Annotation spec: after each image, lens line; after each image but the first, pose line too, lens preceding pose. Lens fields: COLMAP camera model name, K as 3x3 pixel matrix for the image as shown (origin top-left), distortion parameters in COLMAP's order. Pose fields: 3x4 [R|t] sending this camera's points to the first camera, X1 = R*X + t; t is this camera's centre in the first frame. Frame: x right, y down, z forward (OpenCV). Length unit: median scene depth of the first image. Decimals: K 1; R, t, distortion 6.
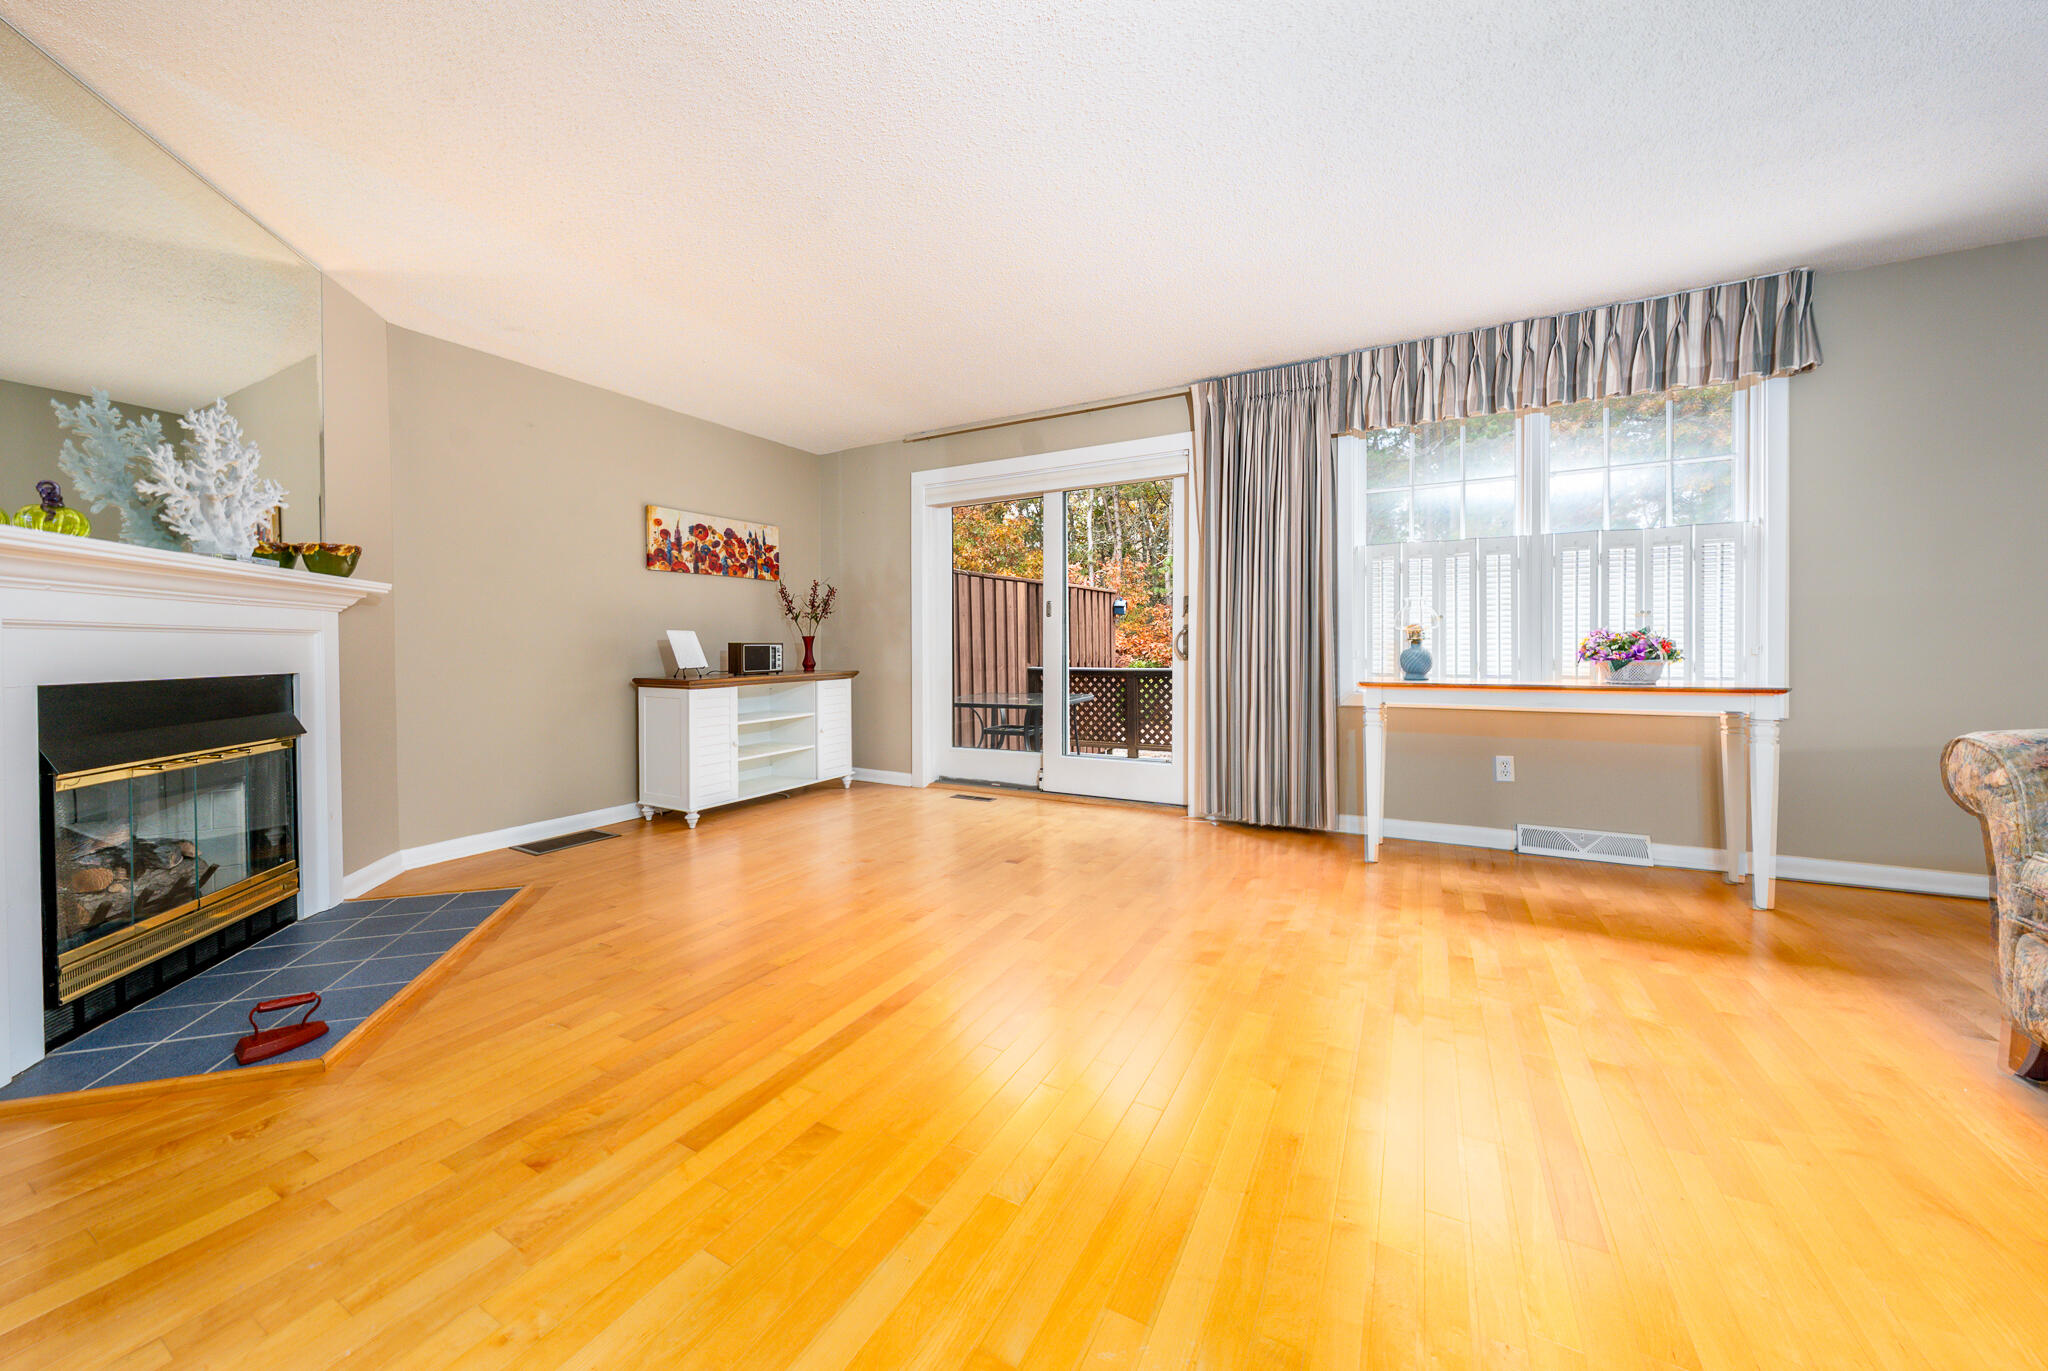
lens RADIAL K [[720.1, 0, 1017.7], [0, 720.1, 656.2], [0, 0, 1]] dist [-0.002156, -0.000148]
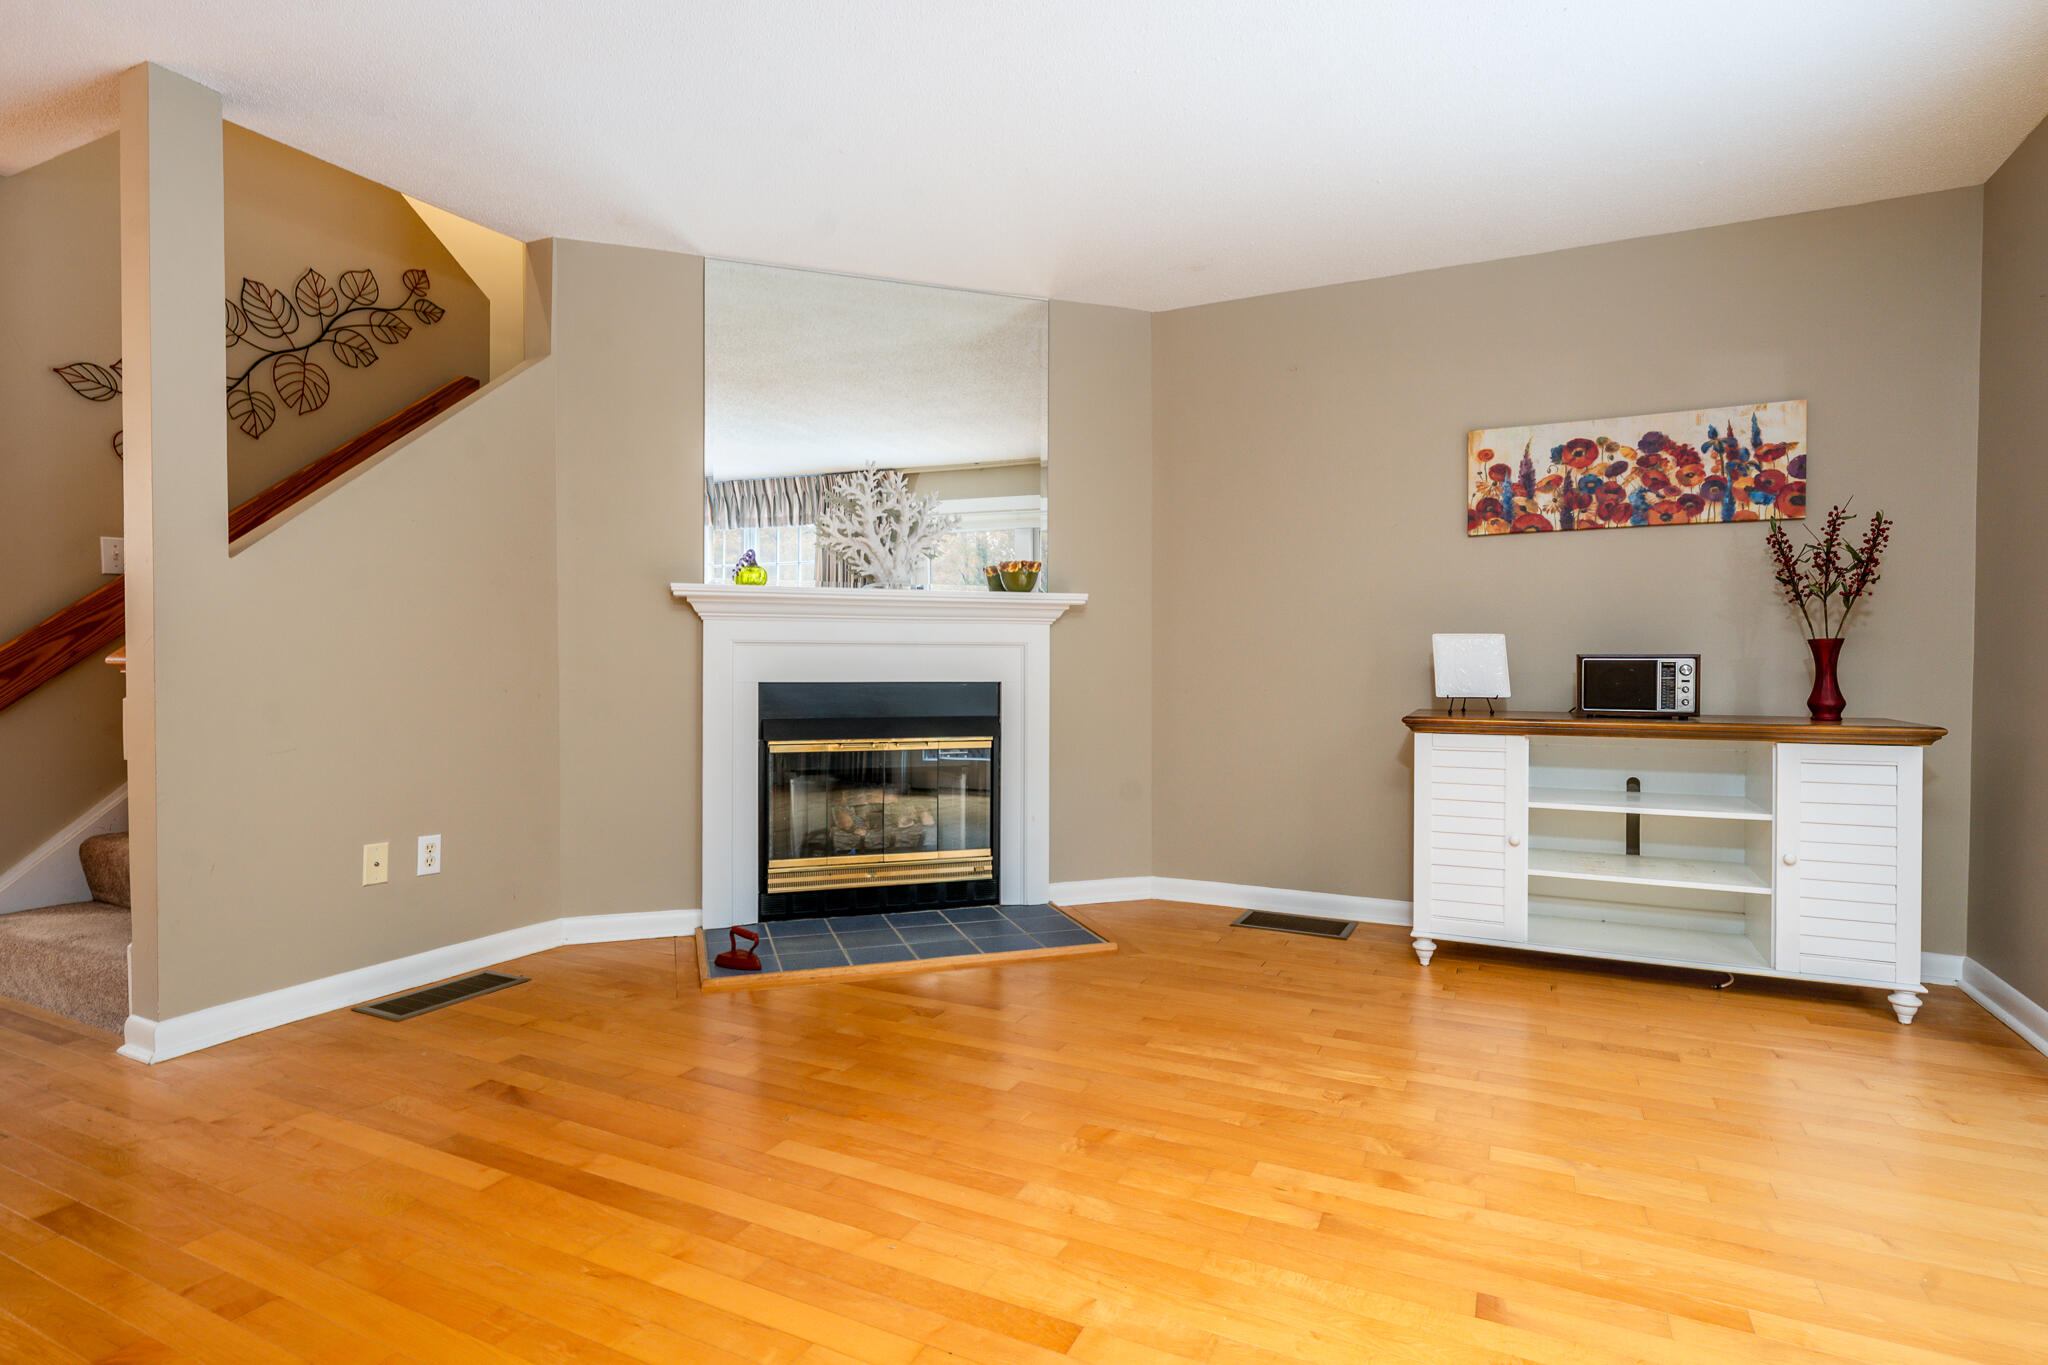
lens RADIAL K [[1029.9, 0, 1032.0], [0, 1029.9, 683.6], [0, 0, 1]] dist [0.004319, 0.000167]
pose [[0.063933, 0.028873, -0.997536, 0.345283], [-0.018795, 0.999439, 0.027723, -0.011080], [0.997777, 0.016976, 0.064440, 0.567011]]
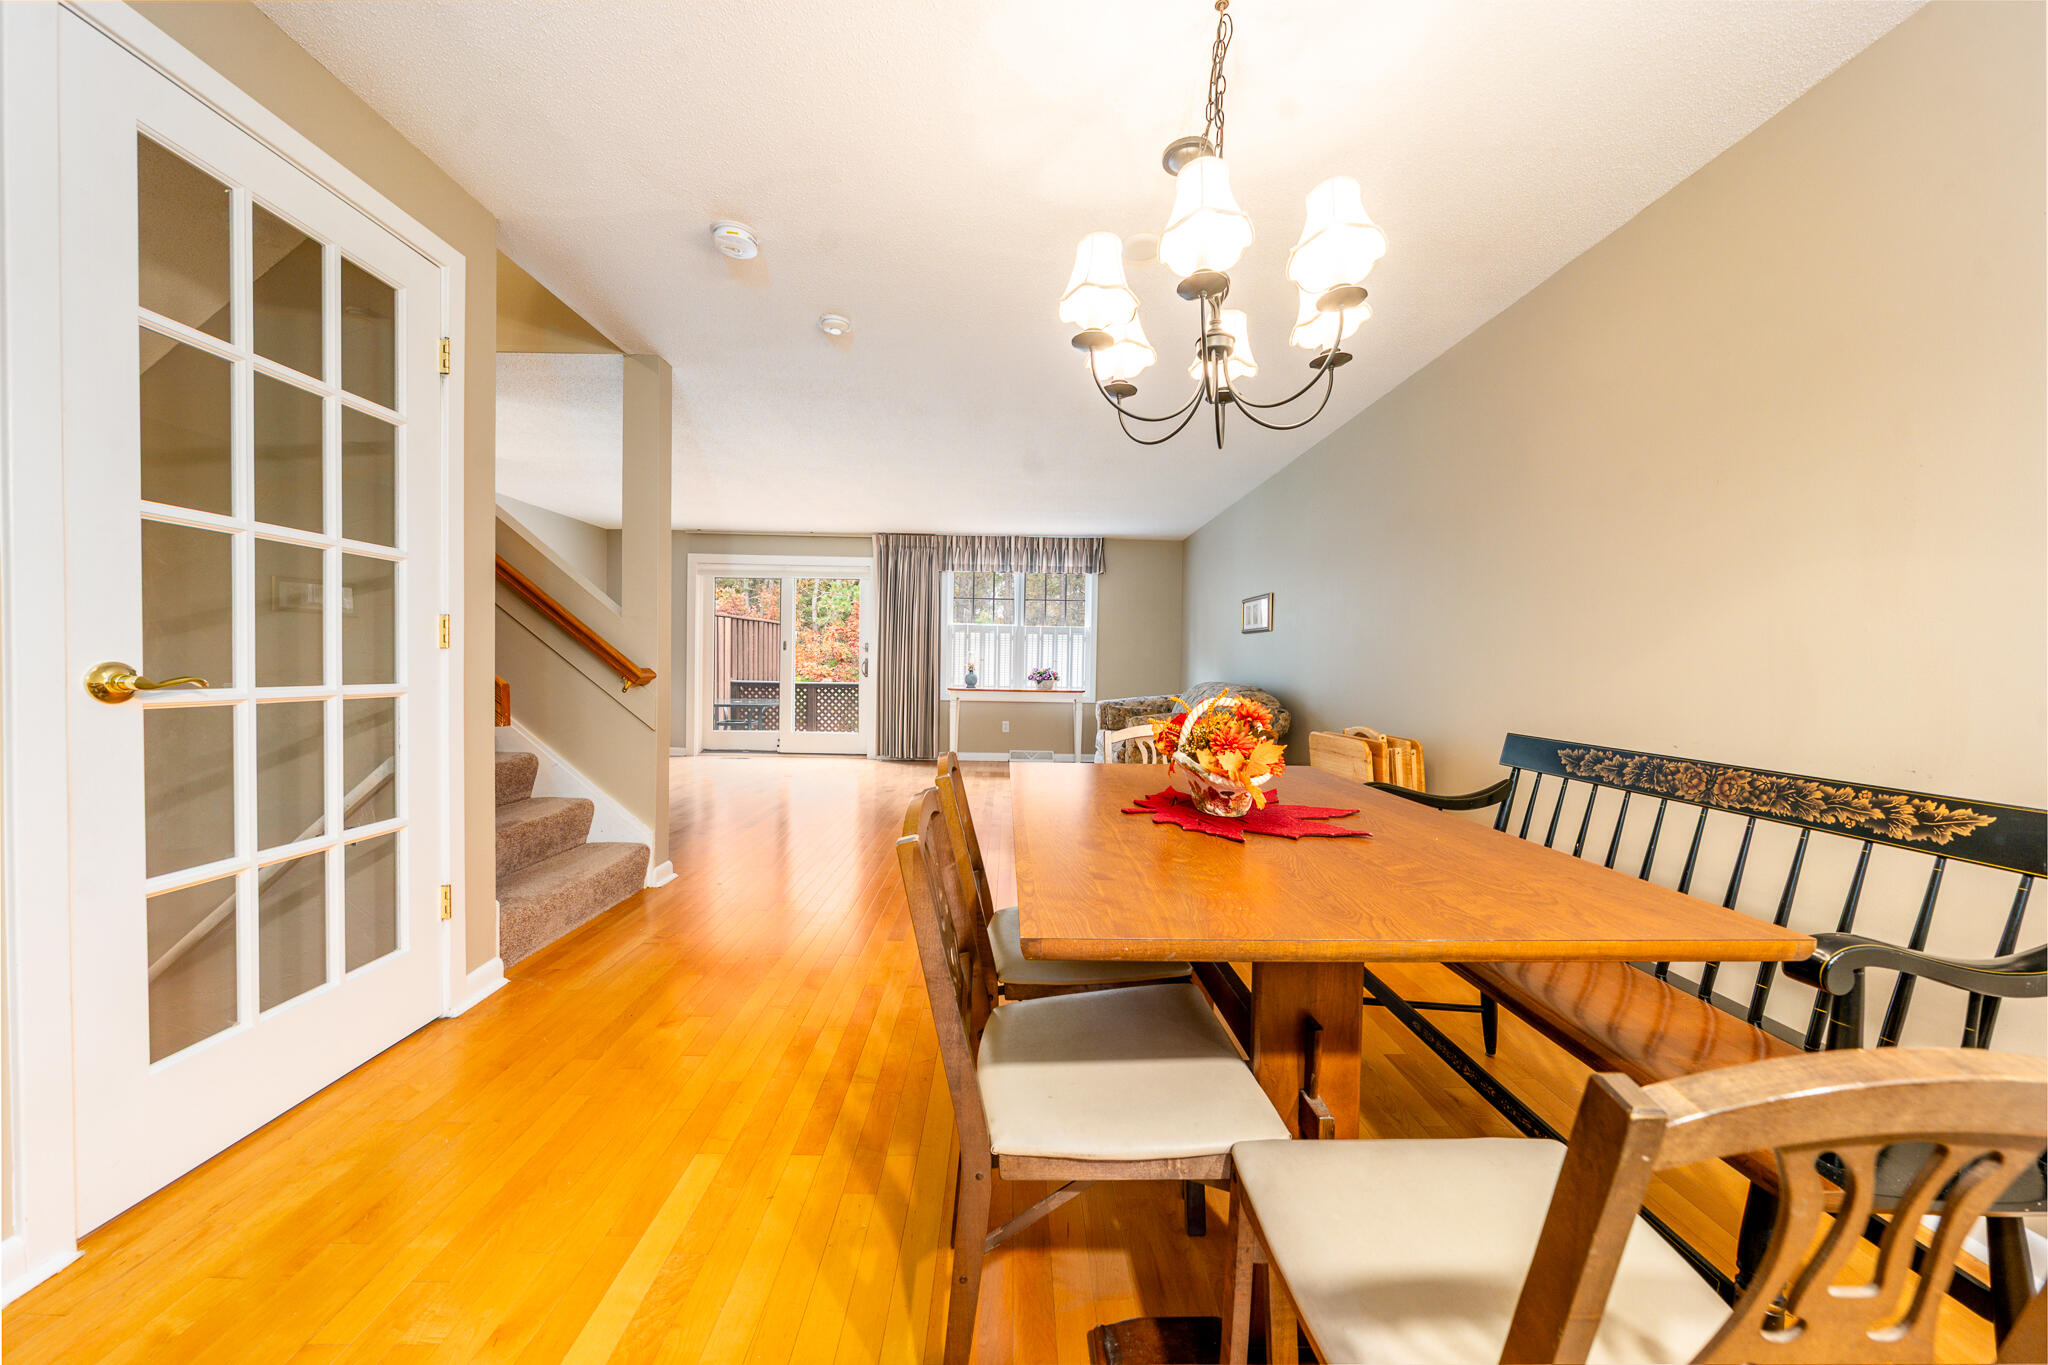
lens RADIAL K [[720.1, 0, 1023.3], [0, 720.1, 677.9], [0, 0, 1]] dist [-0.002156, -0.000148]
pose [[0.864683, 0.010338, 0.502212, -0.318475], [-0.016088, 0.999845, 0.007118, -0.012572], [-0.502061, -0.014234, 0.864715, -0.748149]]
